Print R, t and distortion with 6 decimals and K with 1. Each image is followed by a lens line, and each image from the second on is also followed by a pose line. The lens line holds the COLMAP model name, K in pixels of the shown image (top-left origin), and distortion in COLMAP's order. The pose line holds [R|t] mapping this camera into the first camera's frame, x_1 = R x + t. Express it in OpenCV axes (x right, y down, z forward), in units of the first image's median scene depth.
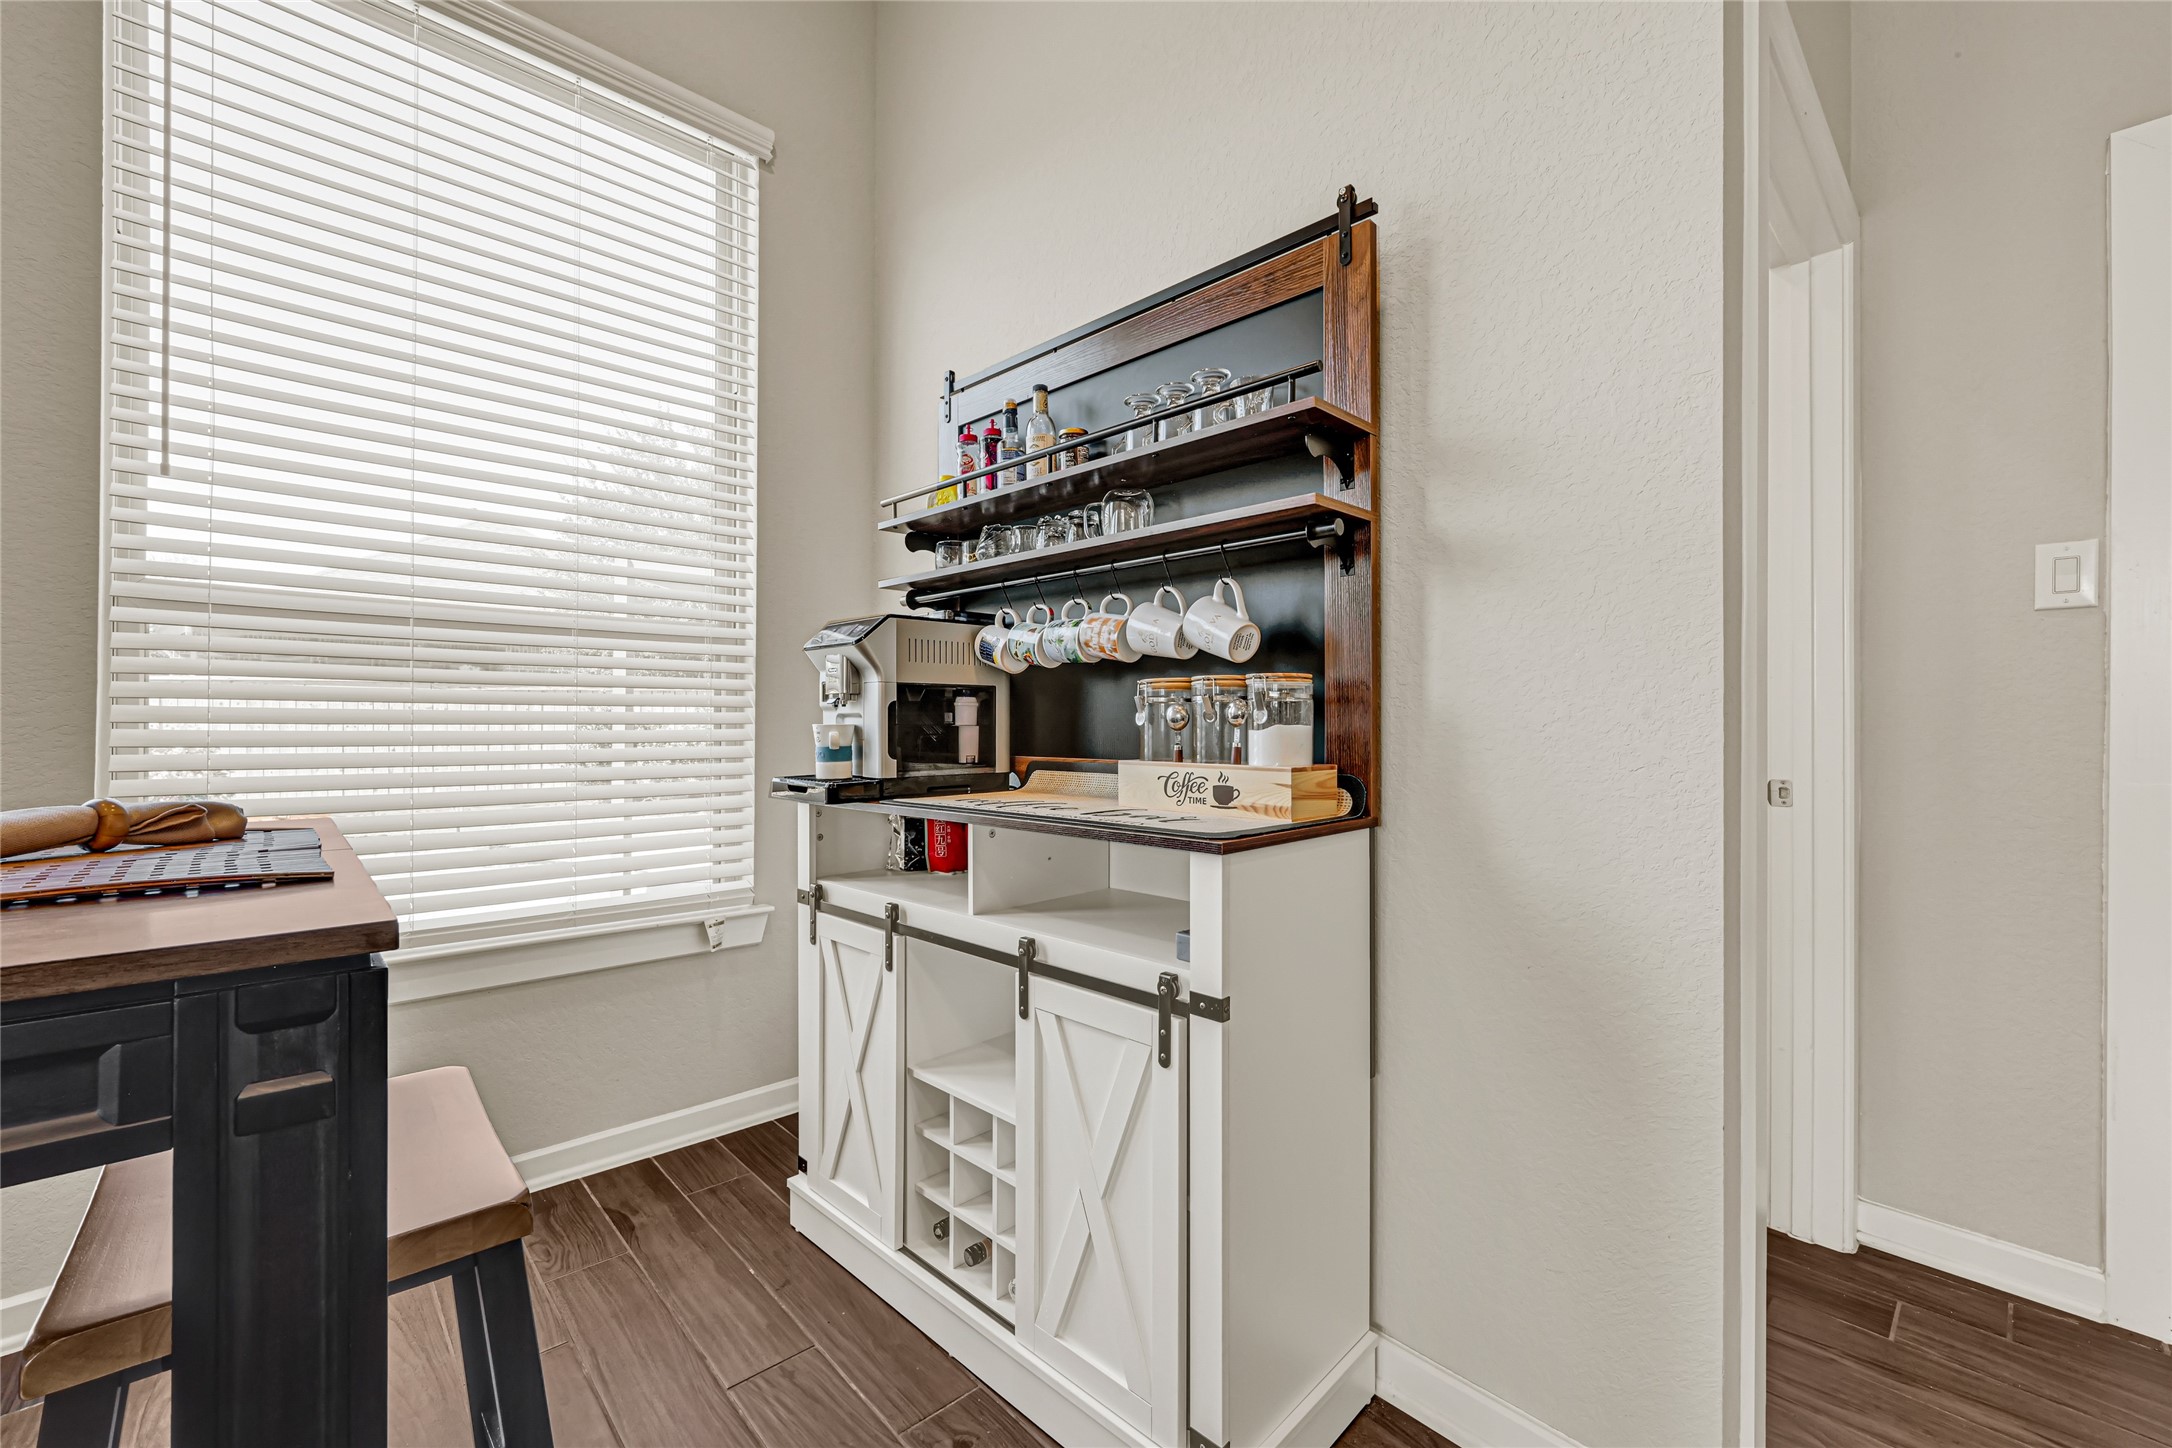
lens RADIAL K [[881.8, 0, 1092.3], [0, 881.8, 732.0], [0, 0, 1]] dist [-0.000169, -0.000418]
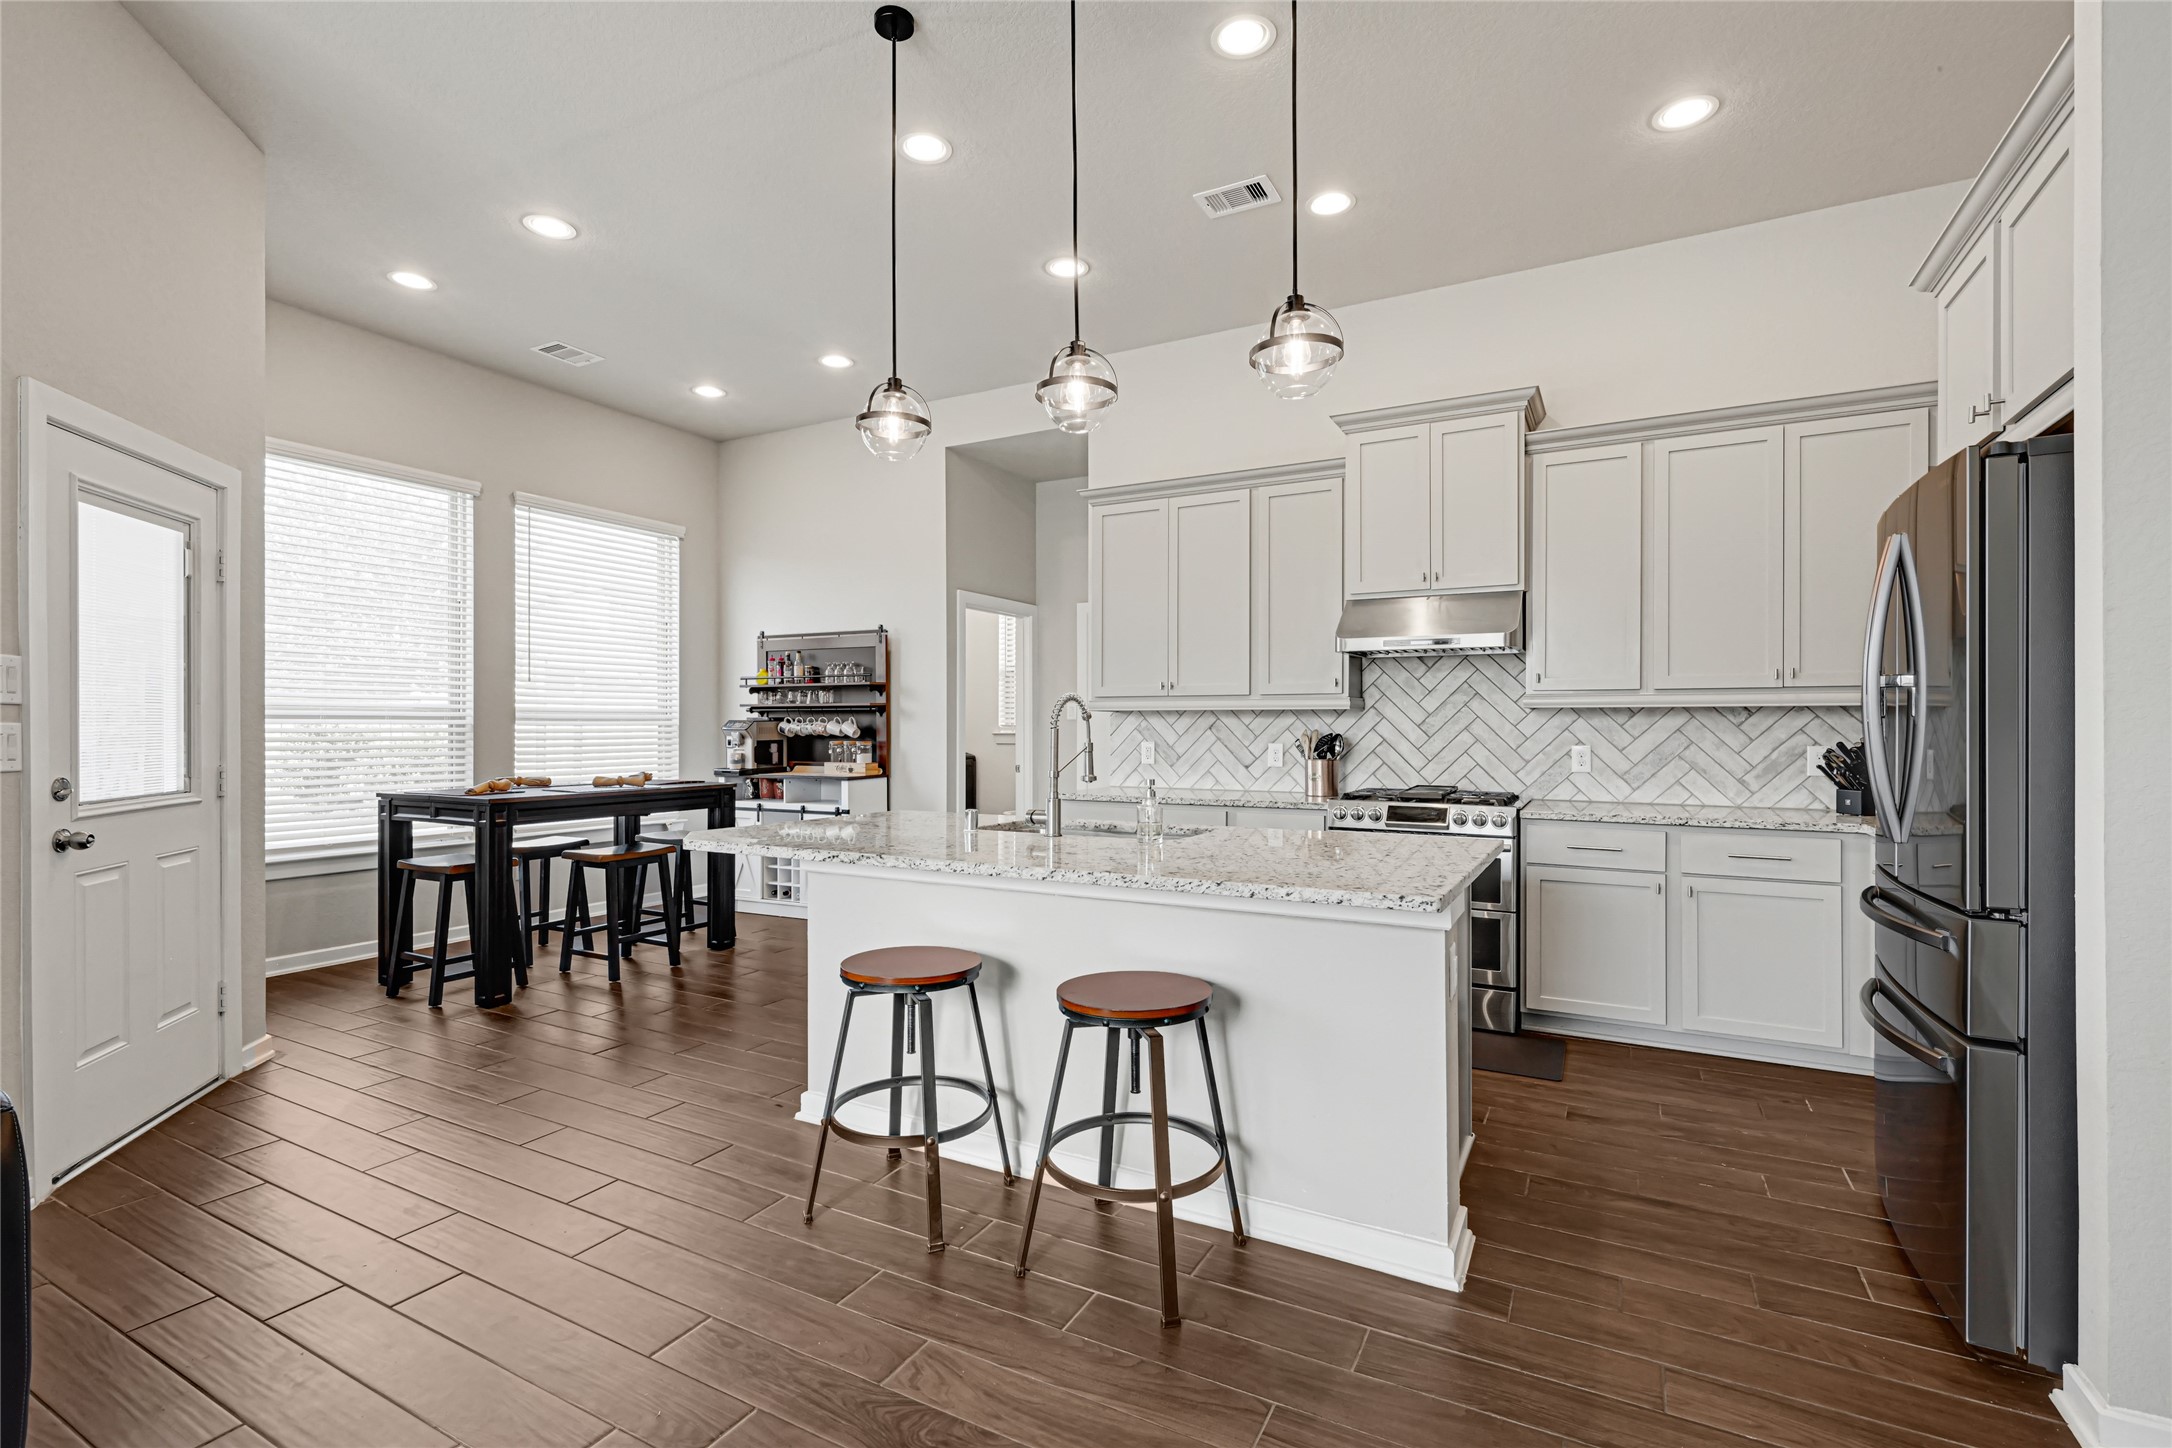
lens RADIAL K [[977.2, 0, 1085.8], [0, 977.2, 725.9], [0, 0, 1]] dist [-0.000676, -0.001227]
pose [[0.948855, -0.003197, 0.315695, -0.231703], [0.004660, 0.999982, -0.003880, -0.103620], [-0.315677, 0.005153, 0.948853, -3.382767]]
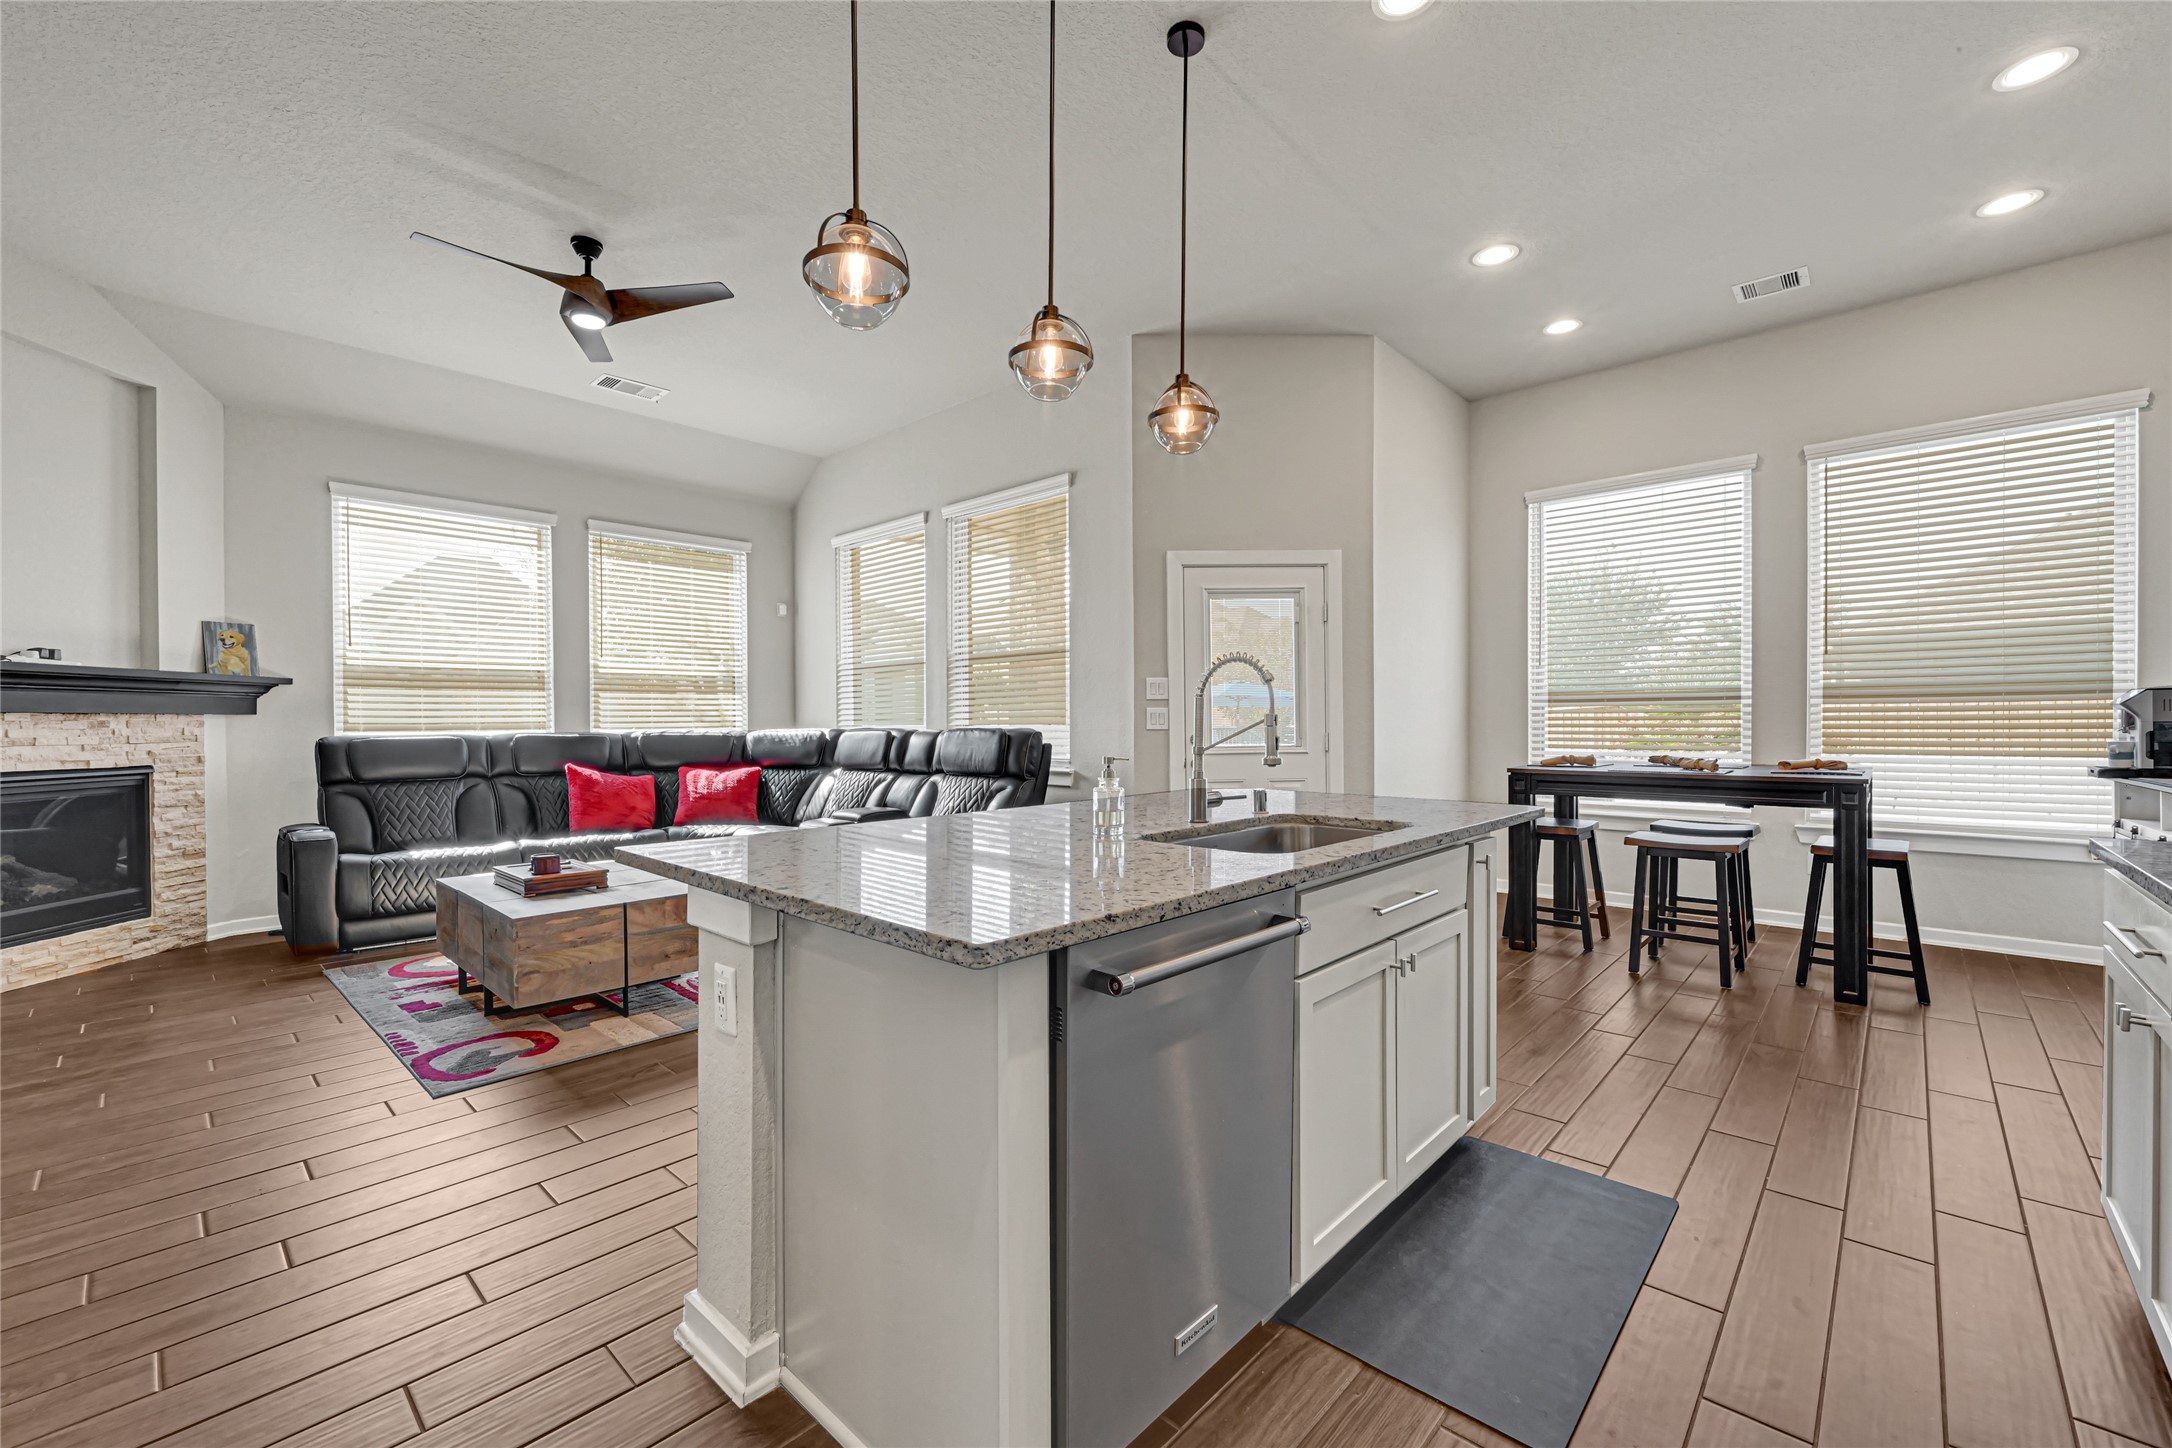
lens RADIAL K [[881.8, 0, 1088.6], [0, 881.8, 727.8], [0, 0, 1]] dist [-0.000169, -0.000418]
pose [[0.073699, 0.002053, -0.997278, 1.831634], [0.001701, 0.999996, 0.002185, -0.057489], [0.997279, -0.001857, 0.073695, -1.806446]]
